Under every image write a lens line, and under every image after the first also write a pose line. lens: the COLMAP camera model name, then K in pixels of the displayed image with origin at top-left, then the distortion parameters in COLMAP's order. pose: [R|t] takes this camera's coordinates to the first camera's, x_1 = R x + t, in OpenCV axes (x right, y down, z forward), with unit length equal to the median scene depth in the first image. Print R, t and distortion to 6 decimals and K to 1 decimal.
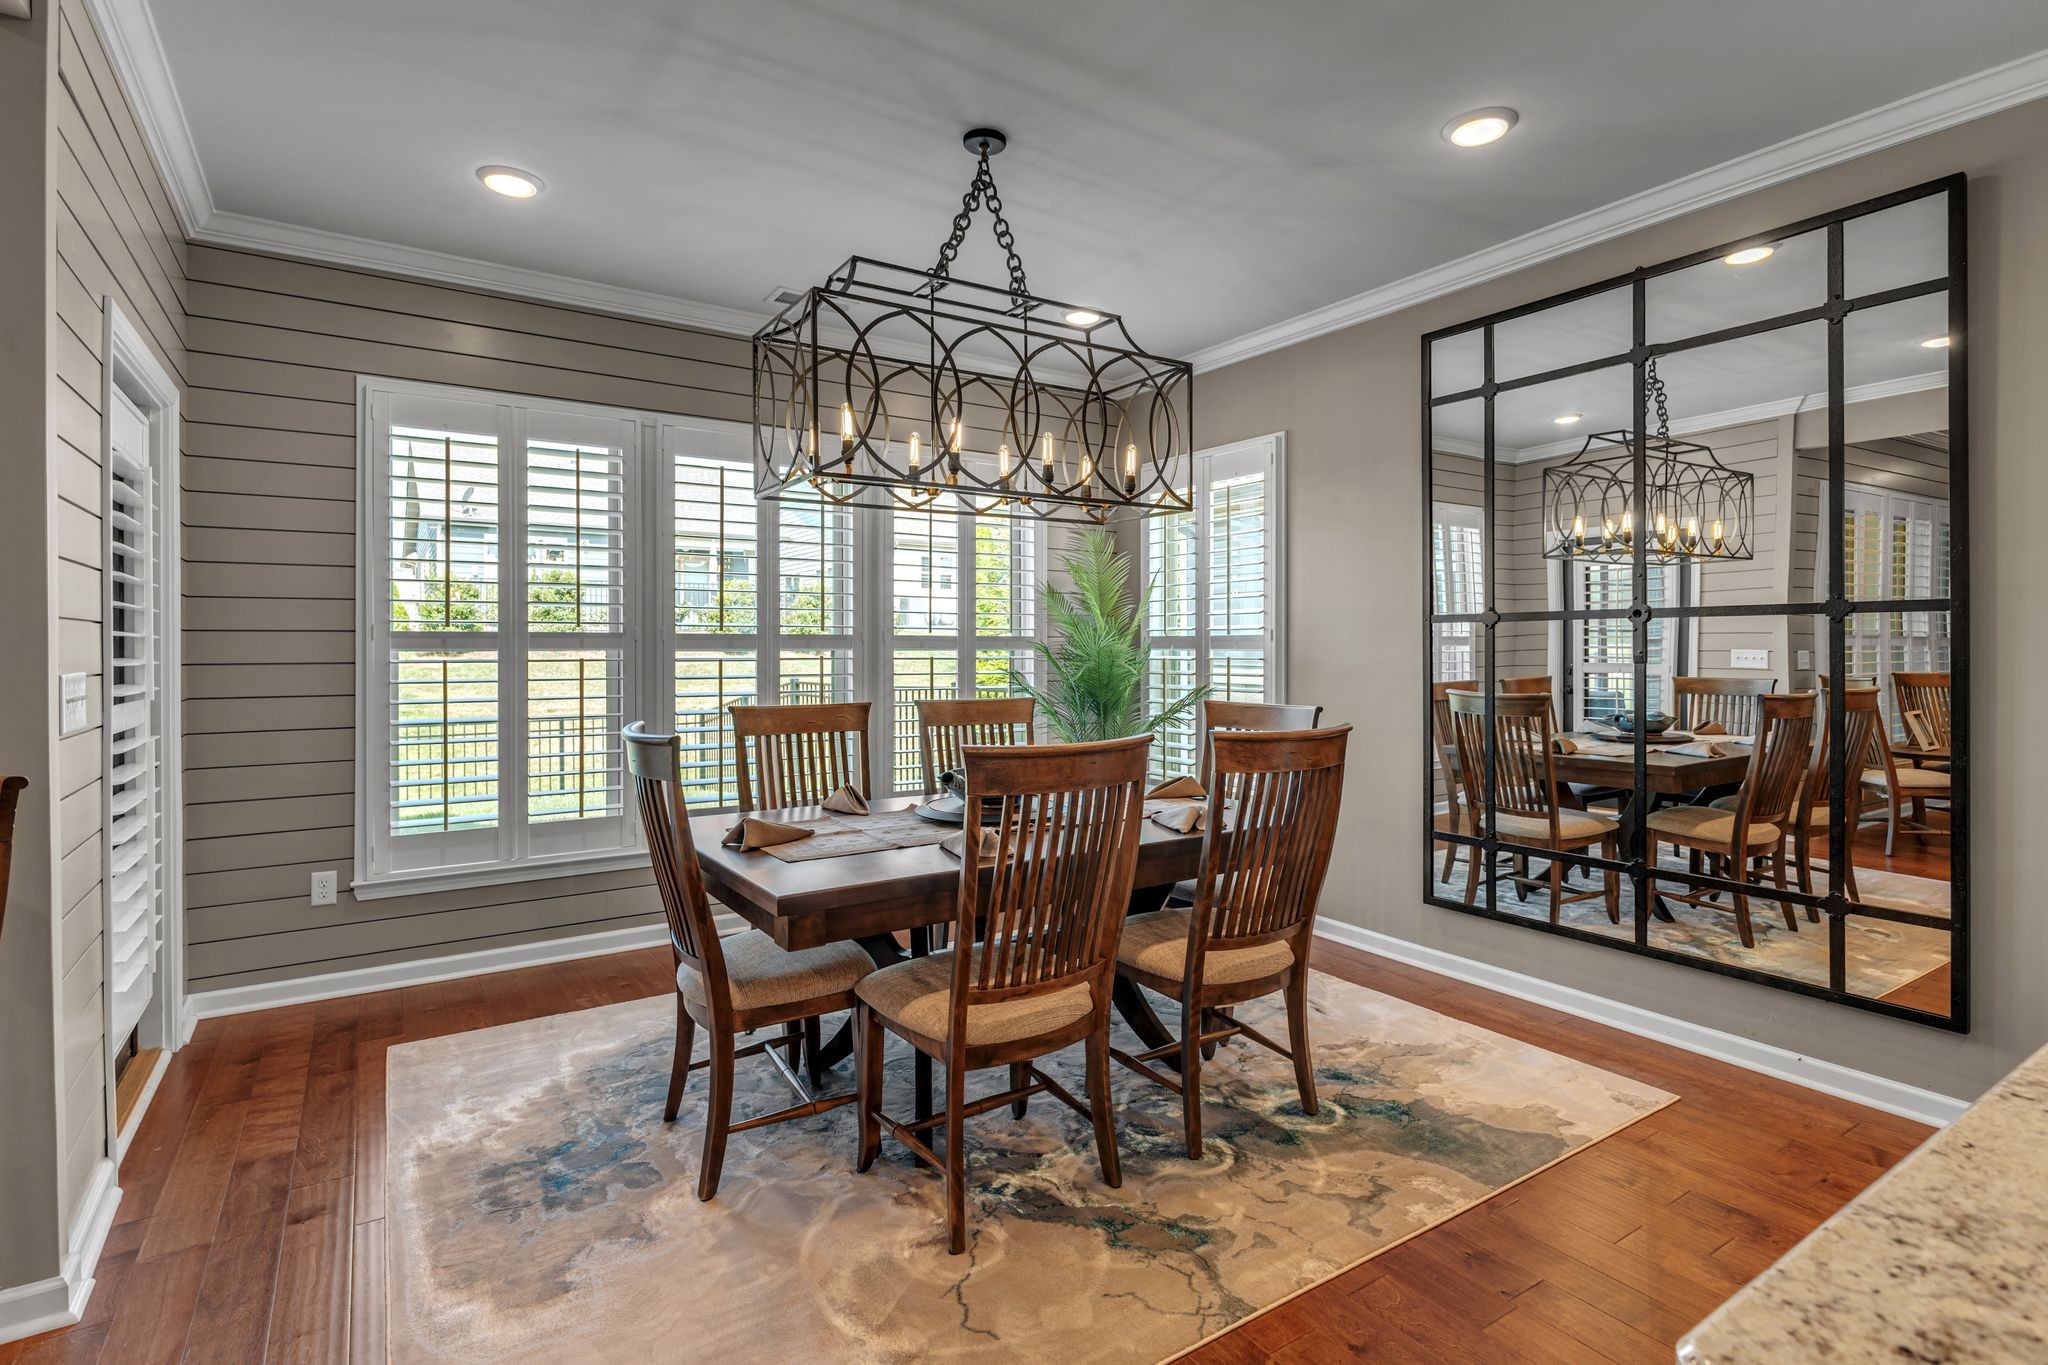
lens RADIAL K [[1000.7, 0, 1029.2], [0, 1000.7, 644.8], [0, 0, 1]] dist [0.001613, 0.000125]
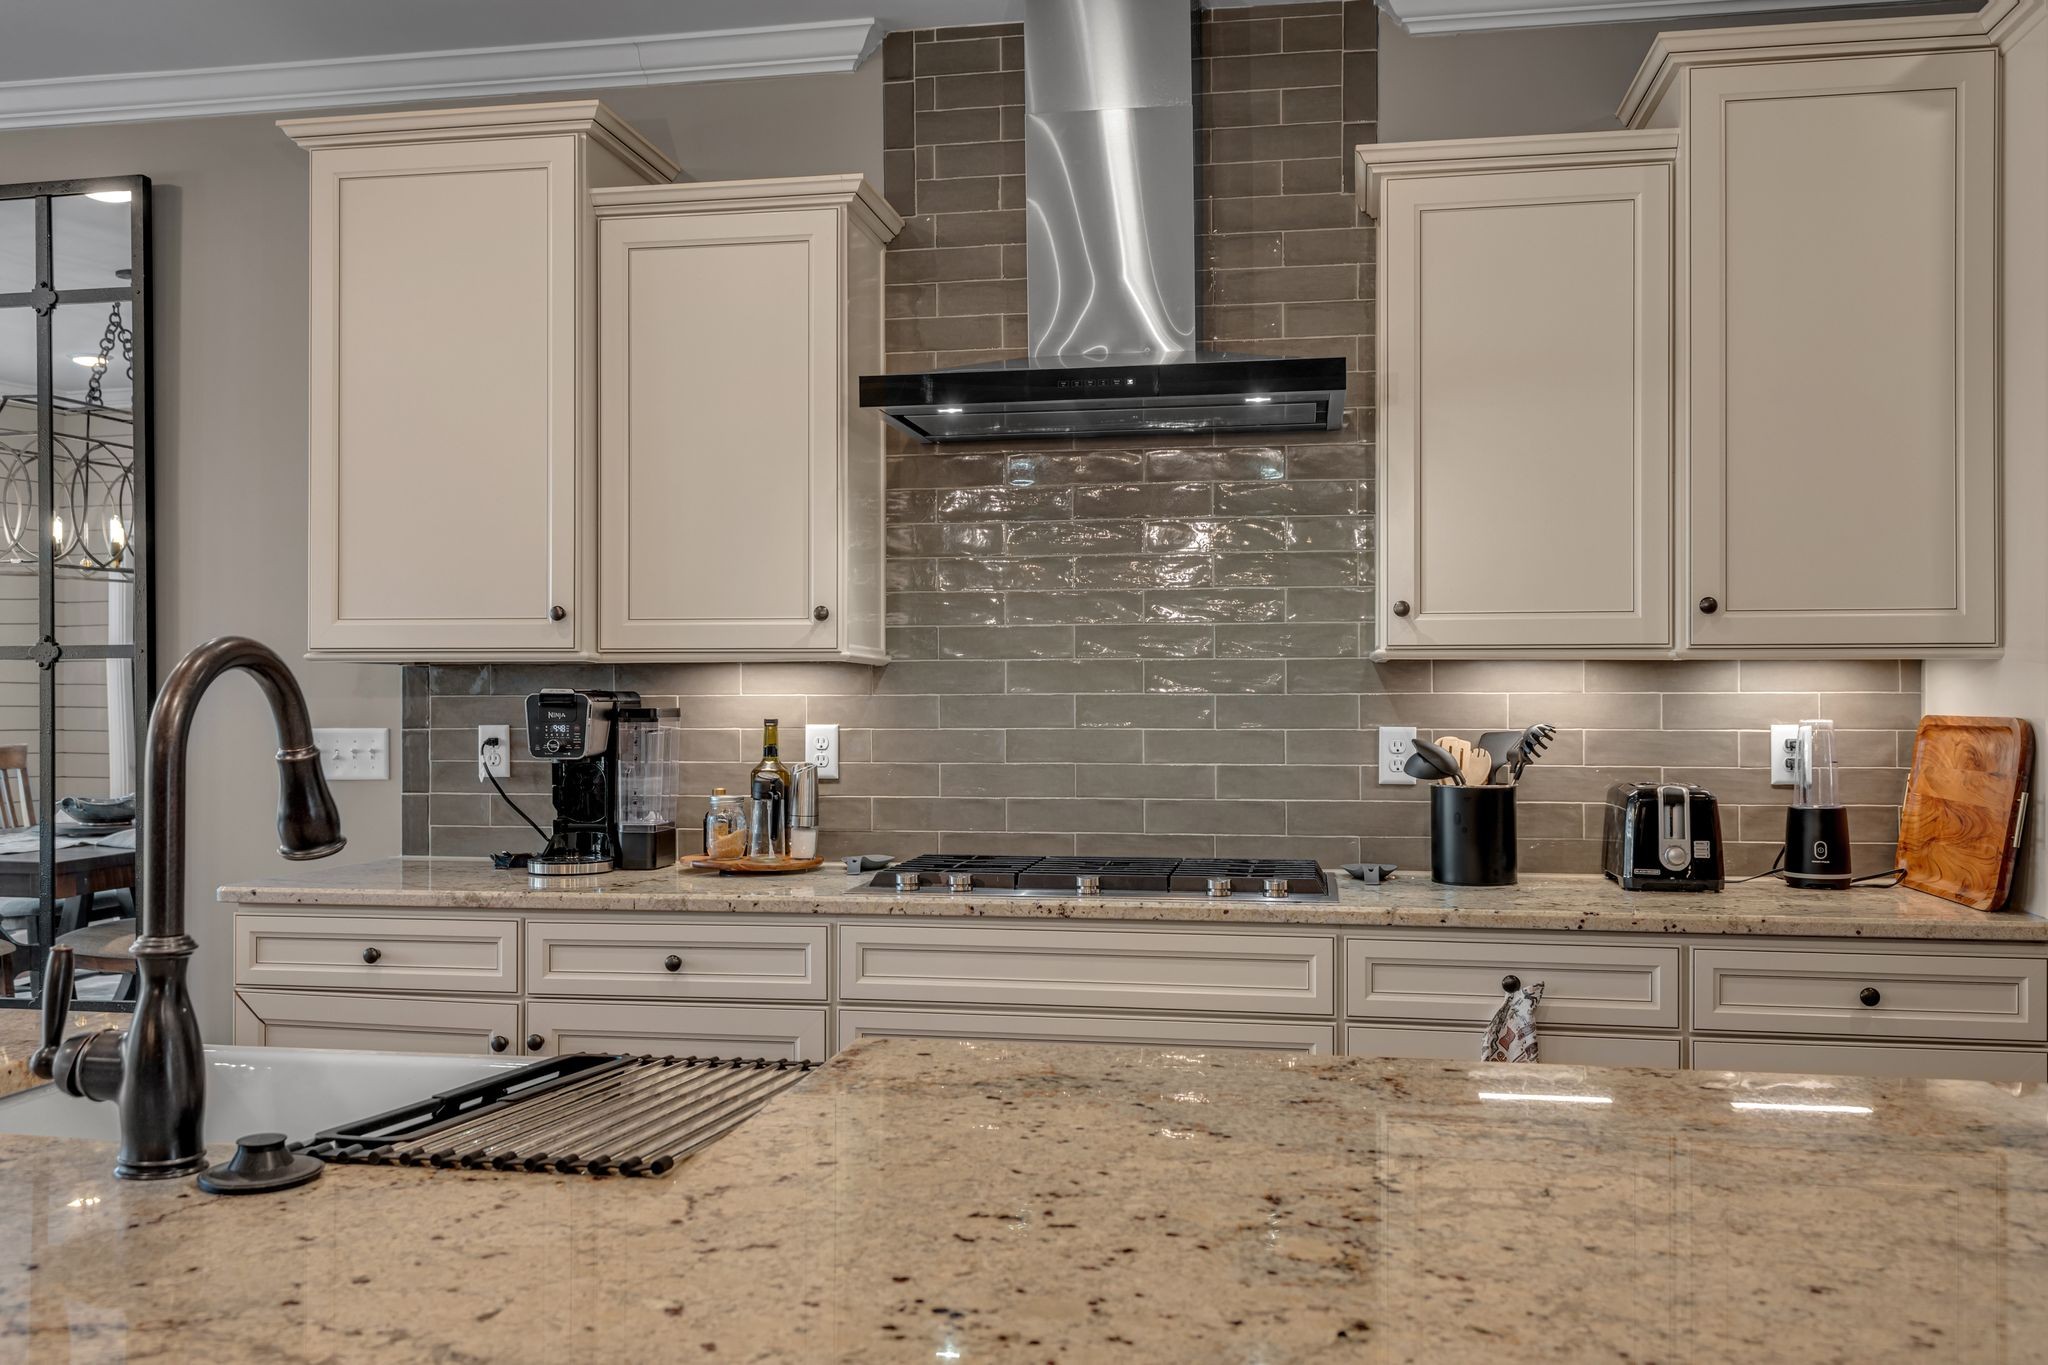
lens RADIAL K [[1645.2, 0, 950.8], [0, 1645.2, 687.6], [0, 0, 1]] dist [-0.012316, -0.008694]
pose [[0.690172, 0.005570, 0.723624, 0.249790], [-0.002902, 0.999984, -0.004929, -0.001603], [-0.723639, 0.001302, 0.690177, -0.376435]]
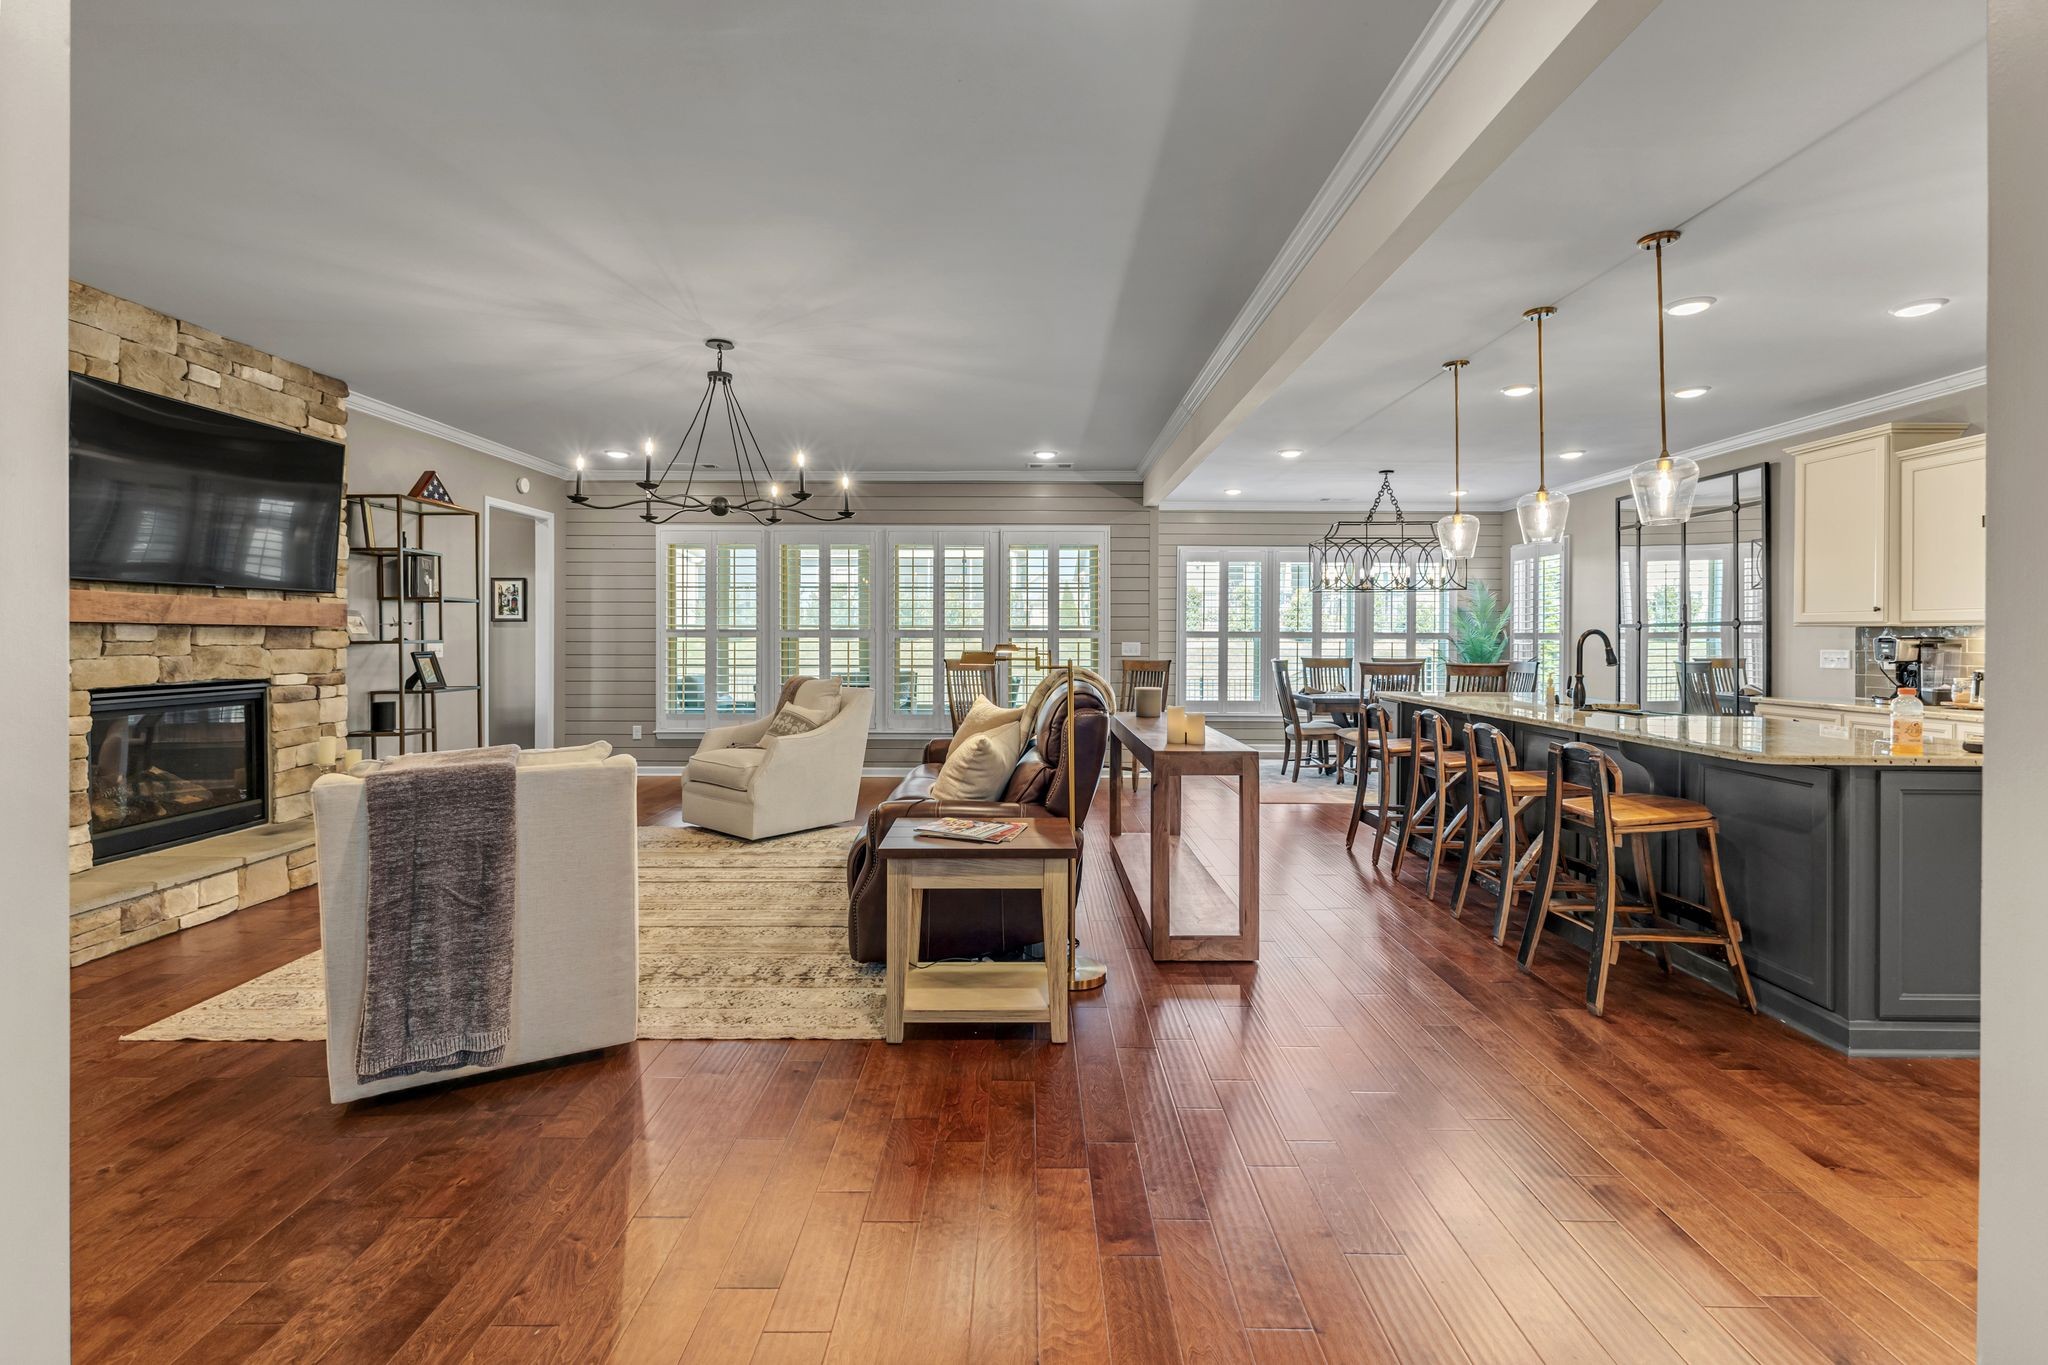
lens RADIAL K [[889.9, 0, 1027.7], [0, 889.9, 648.7], [0, 0, 1]] dist [0.001566, -0.000037]
pose [[0.832682, 0.010207, -0.553657, 0.418878], [-0.001560, 0.999869, 0.016086, -0.005172], [0.553749, -0.012531, 0.832589, -1.418616]]
